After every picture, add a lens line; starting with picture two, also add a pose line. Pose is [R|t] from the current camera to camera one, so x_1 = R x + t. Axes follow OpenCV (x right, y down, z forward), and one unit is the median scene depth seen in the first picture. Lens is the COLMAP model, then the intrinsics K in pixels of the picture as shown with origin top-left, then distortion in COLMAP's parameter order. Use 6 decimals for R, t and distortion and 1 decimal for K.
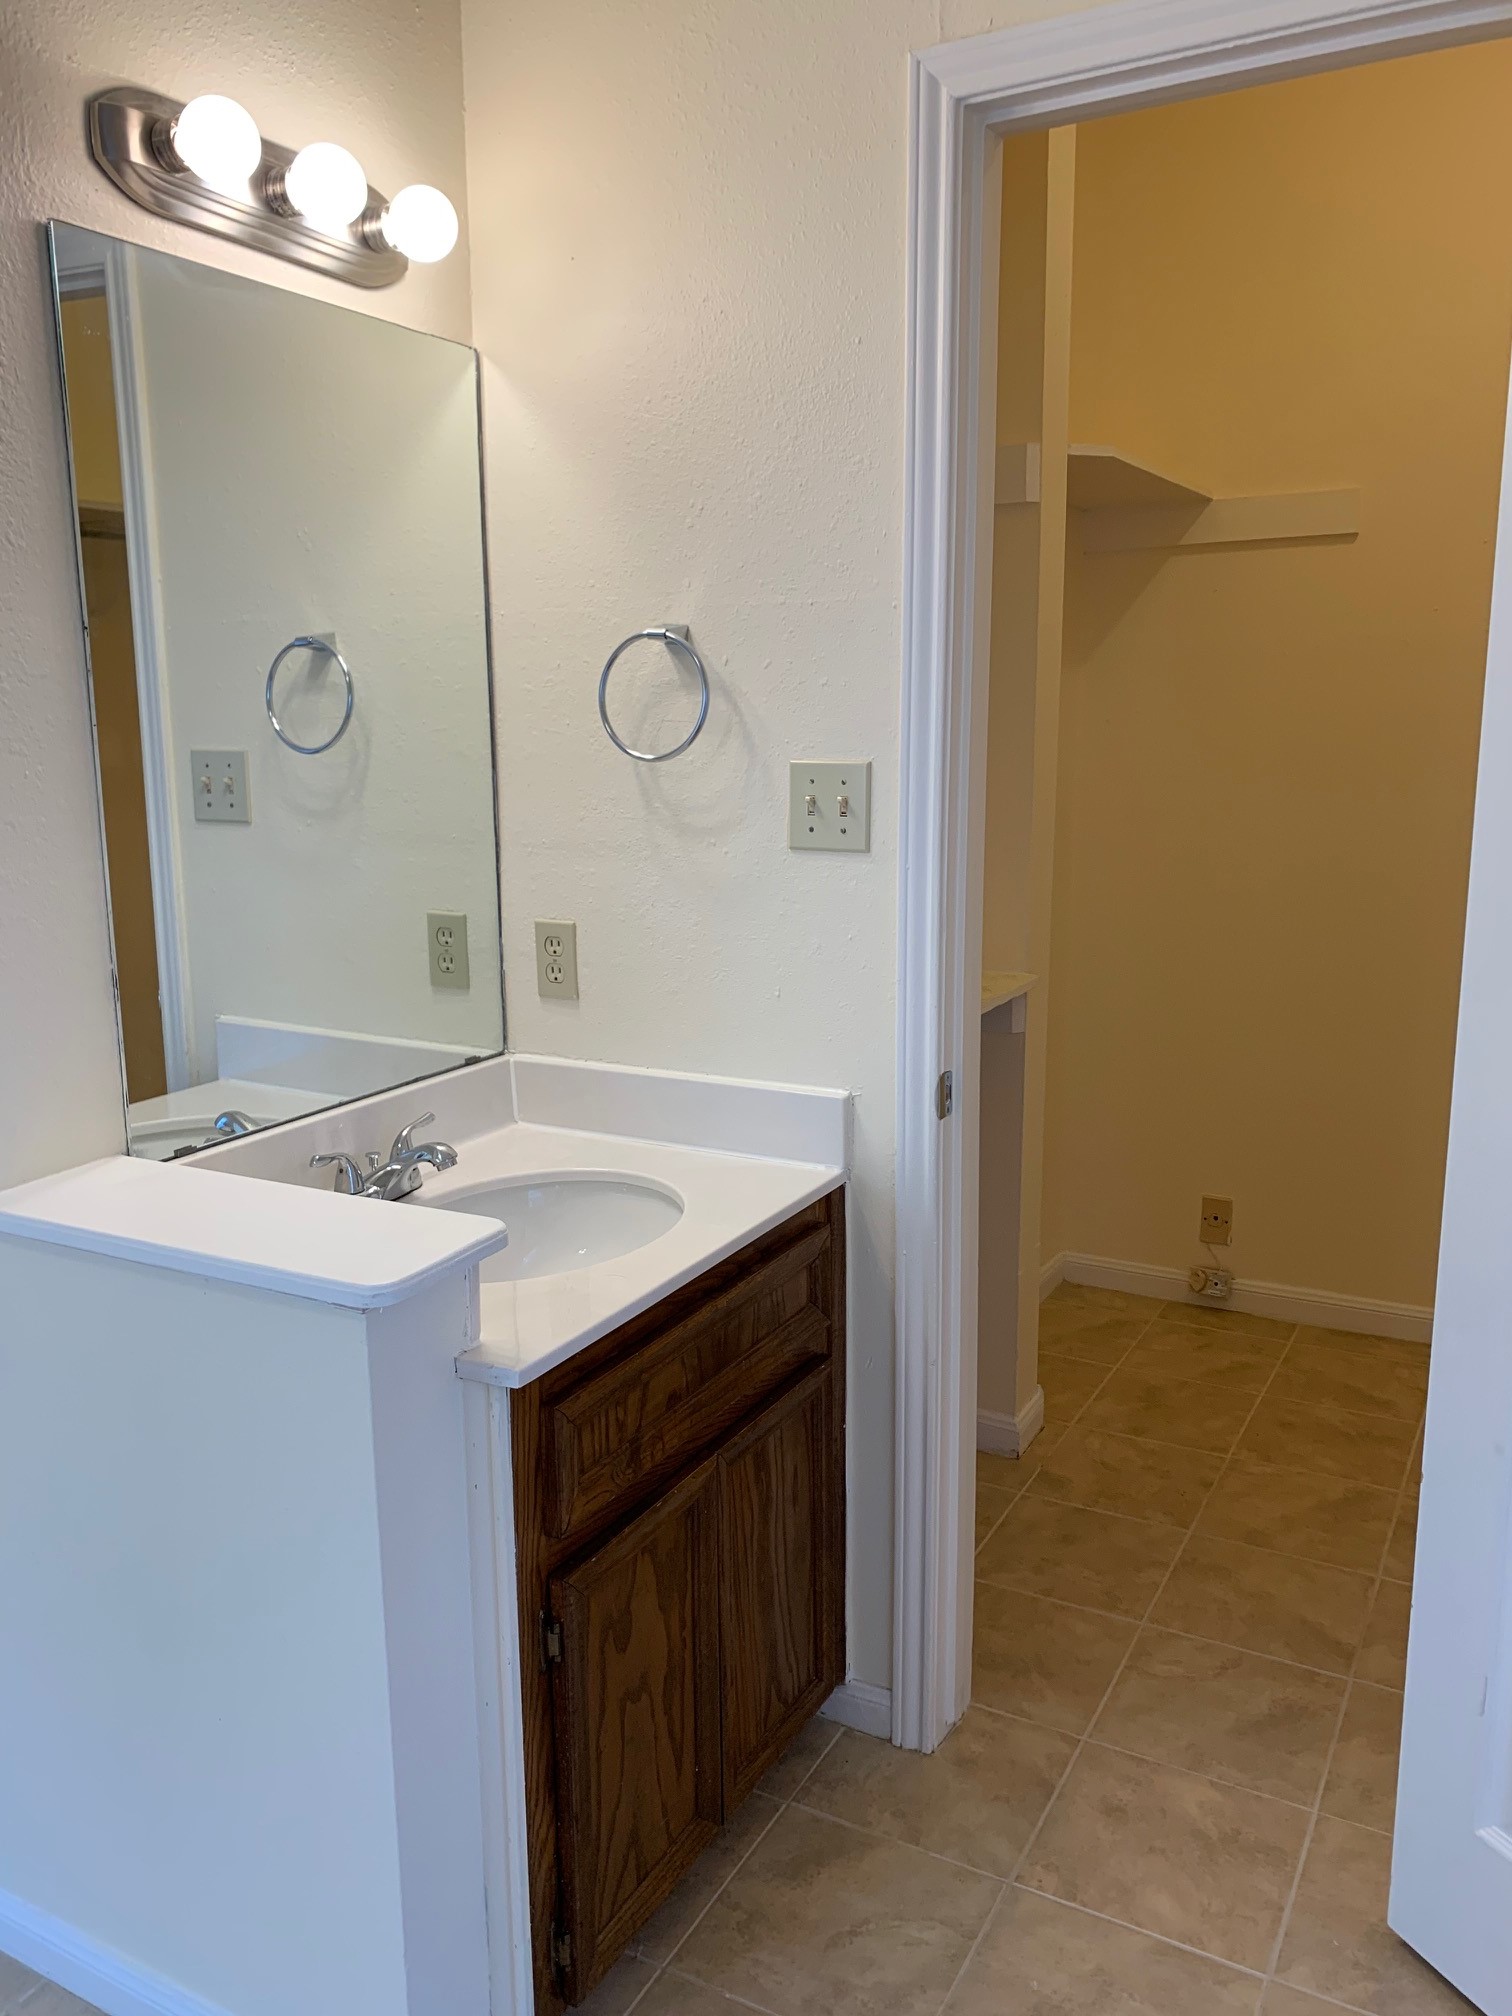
lens RADIAL K [[1553.4, 0, 771.9], [0, 1553.4, 989.7], [0, 0, 1]] dist [0.030630, -0.030056]
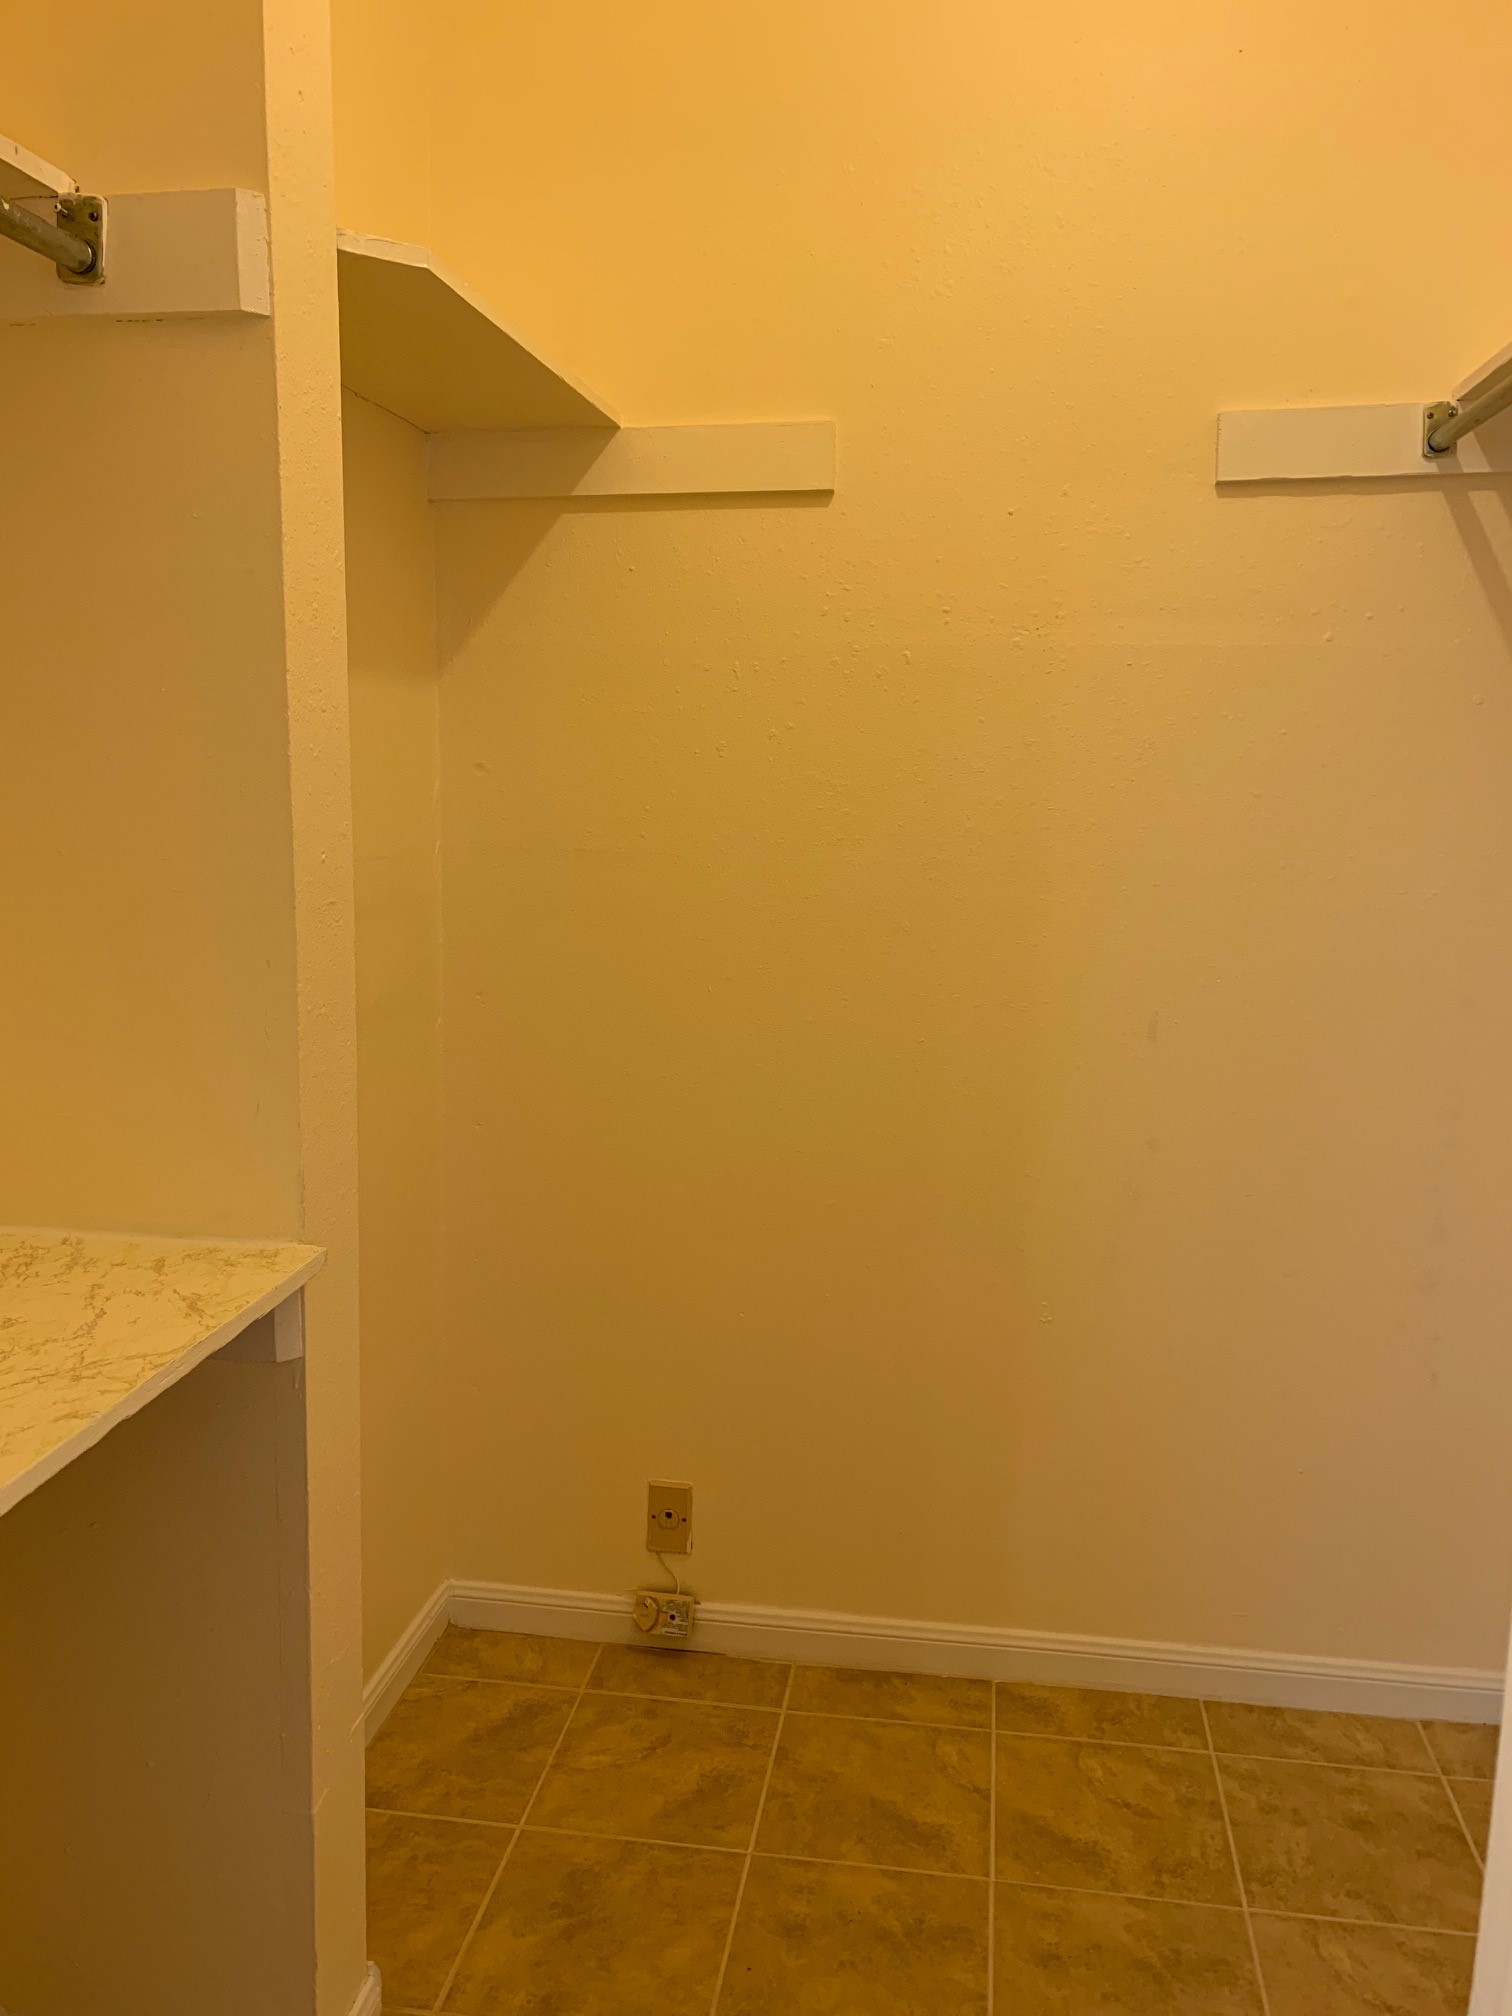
lens RADIAL K [[1553.4, 0, 745.7], [0, 1553.4, 1002.0], [0, 0, 1]] dist [0.030630, -0.030056]
pose [[0.944431, -0.031426, 0.327204, 0.107465], [0.040425, 0.998967, -0.020734, -0.057991], [-0.326215, 0.032809, 0.944726, 0.361618]]
